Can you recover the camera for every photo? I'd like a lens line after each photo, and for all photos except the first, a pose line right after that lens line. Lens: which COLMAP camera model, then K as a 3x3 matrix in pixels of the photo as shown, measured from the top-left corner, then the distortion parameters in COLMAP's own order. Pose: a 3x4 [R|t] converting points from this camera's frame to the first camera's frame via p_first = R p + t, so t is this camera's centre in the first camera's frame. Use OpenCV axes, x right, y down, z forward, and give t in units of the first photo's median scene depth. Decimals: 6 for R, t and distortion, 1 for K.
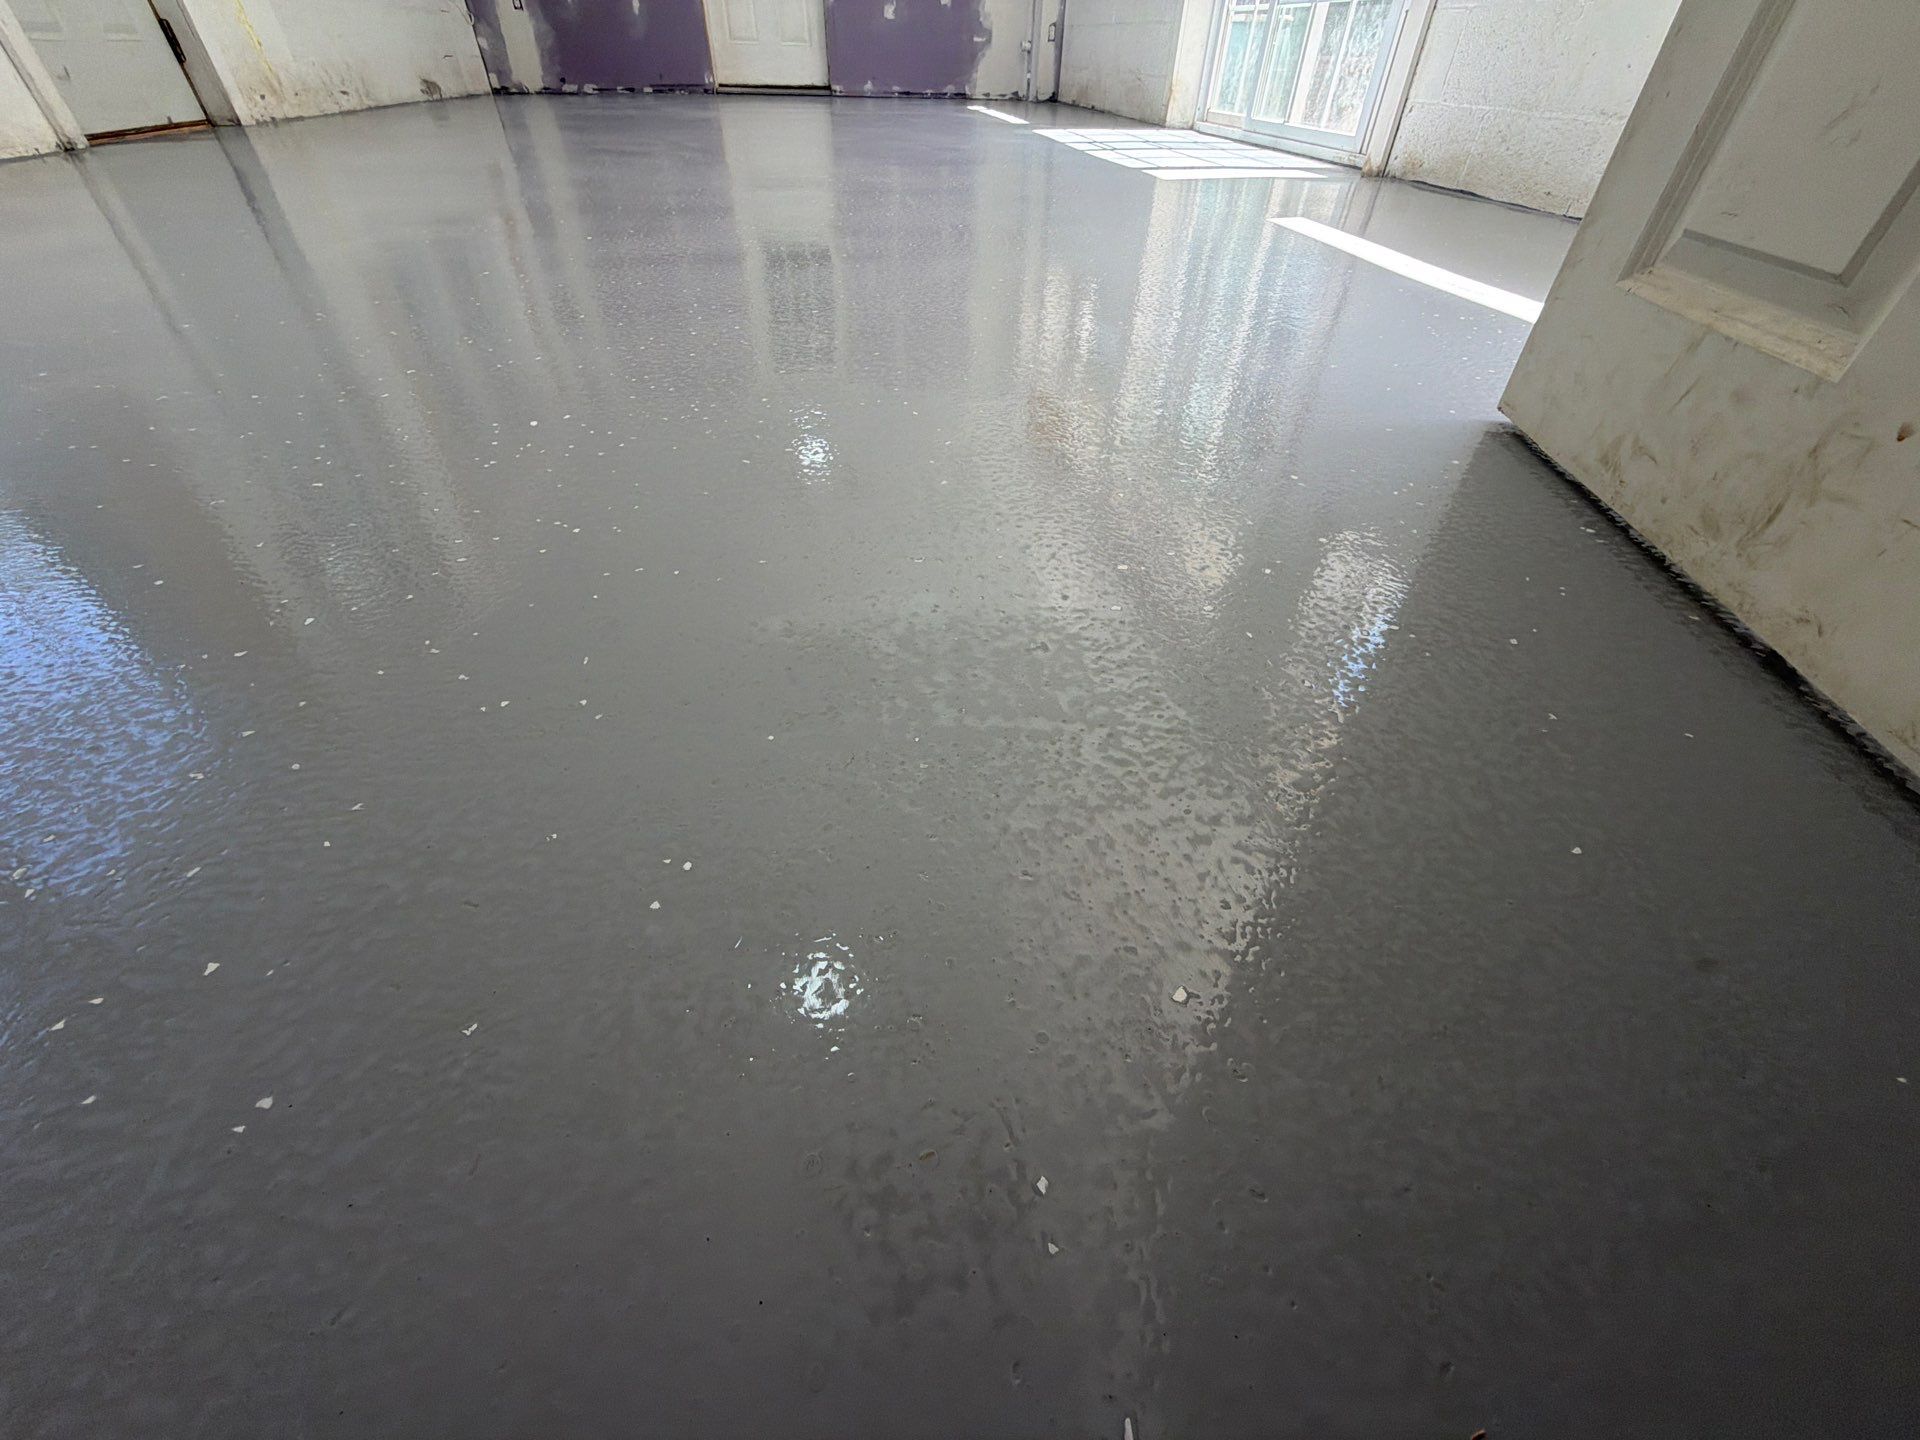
lens RADIAL K [[760.7, 0, 962.1], [0, 760.7, 711.7], [0, 0, 1]] dist [-0.000114, -0.000068]
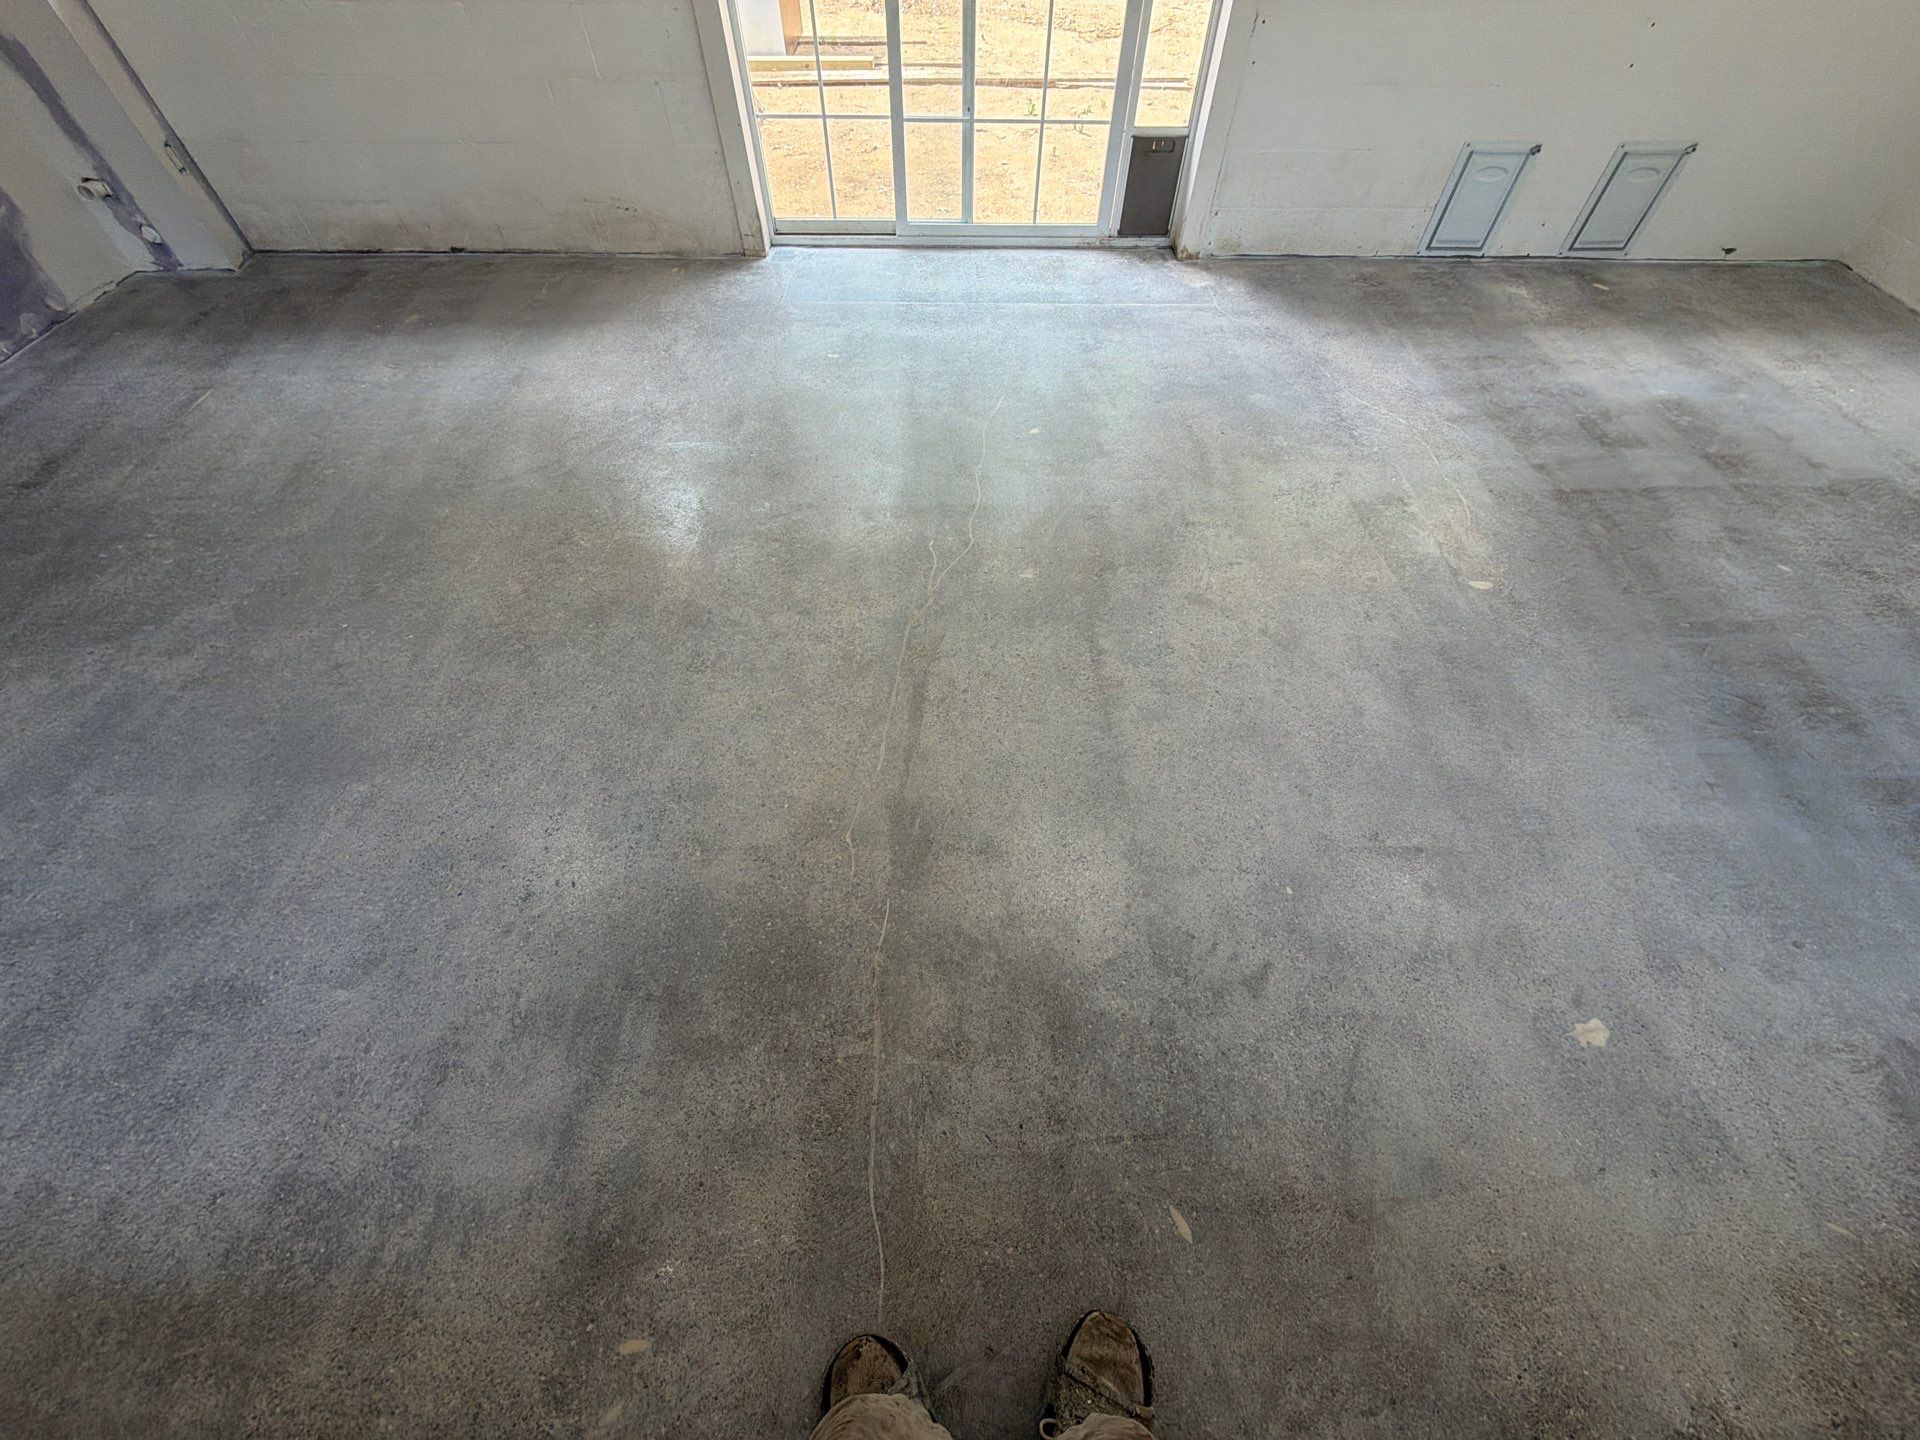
lens RADIAL K [[760.7, 0, 961.6], [0, 760.7, 720.5], [0, 0, 1]] dist [-0.000114, -0.000068]
pose [[0.159155, -0.804243, 0.572594, -0.457887], [0.648950, 0.522304, 0.553229, -0.605894], [-0.743999, 0.283535, 0.605040, 0.334213]]
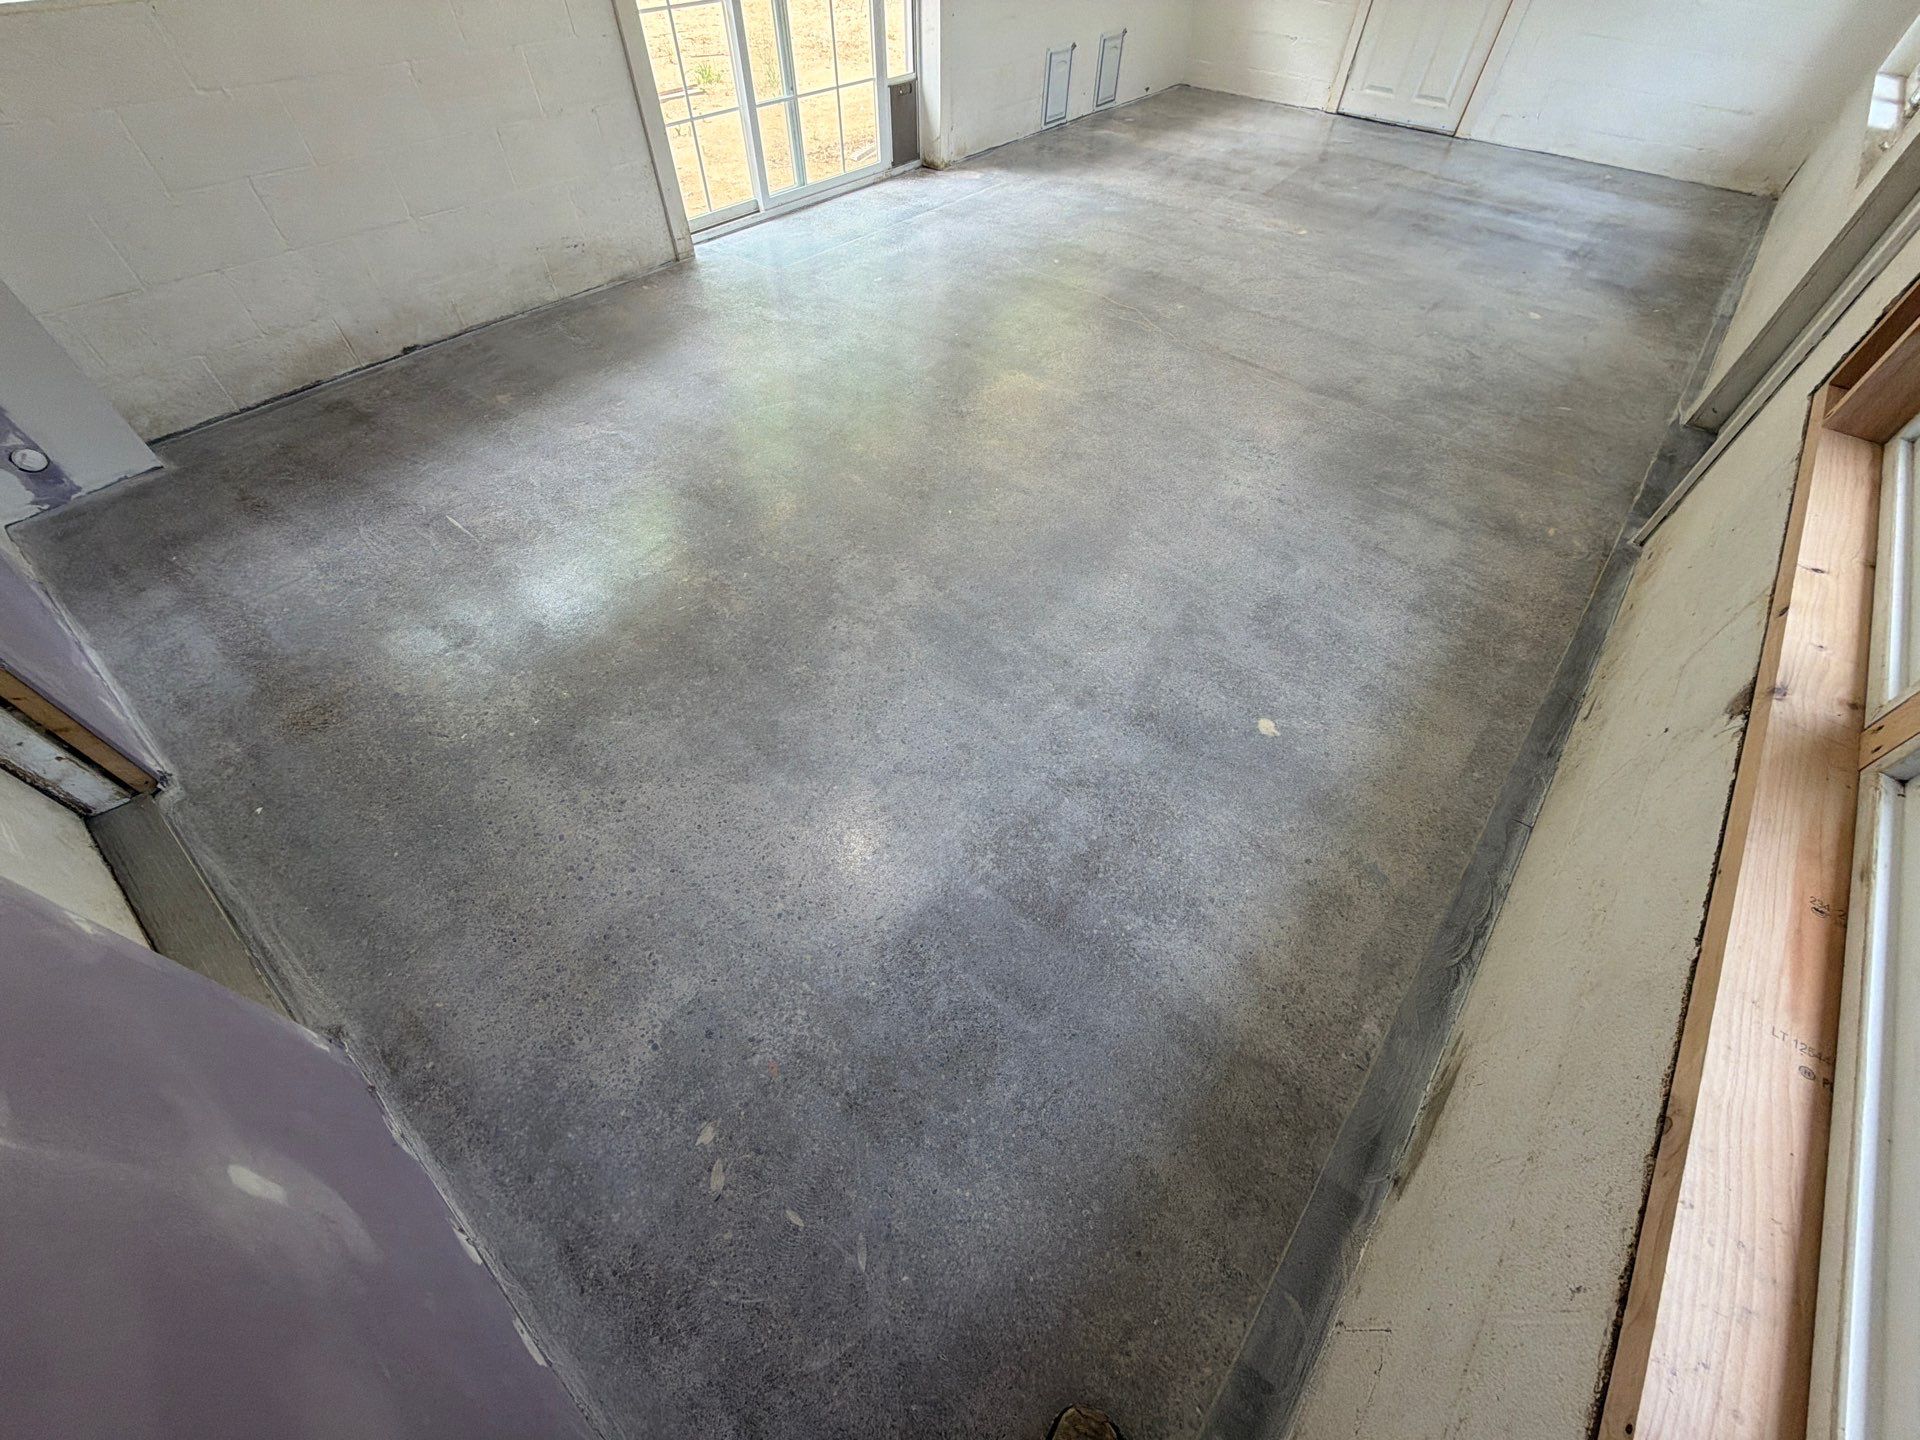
lens RADIAL K [[760.7, 0, 949.5], [0, 760.7, 717.7], [0, 0, 1]] dist [-0.000114, -0.000068]
pose [[-0.655412, -0.602668, 0.455221, -0.529832], [0.473832, 0.141254, 0.869213, -0.998263], [-0.588149, 0.785391, 0.192983, 0.794277]]
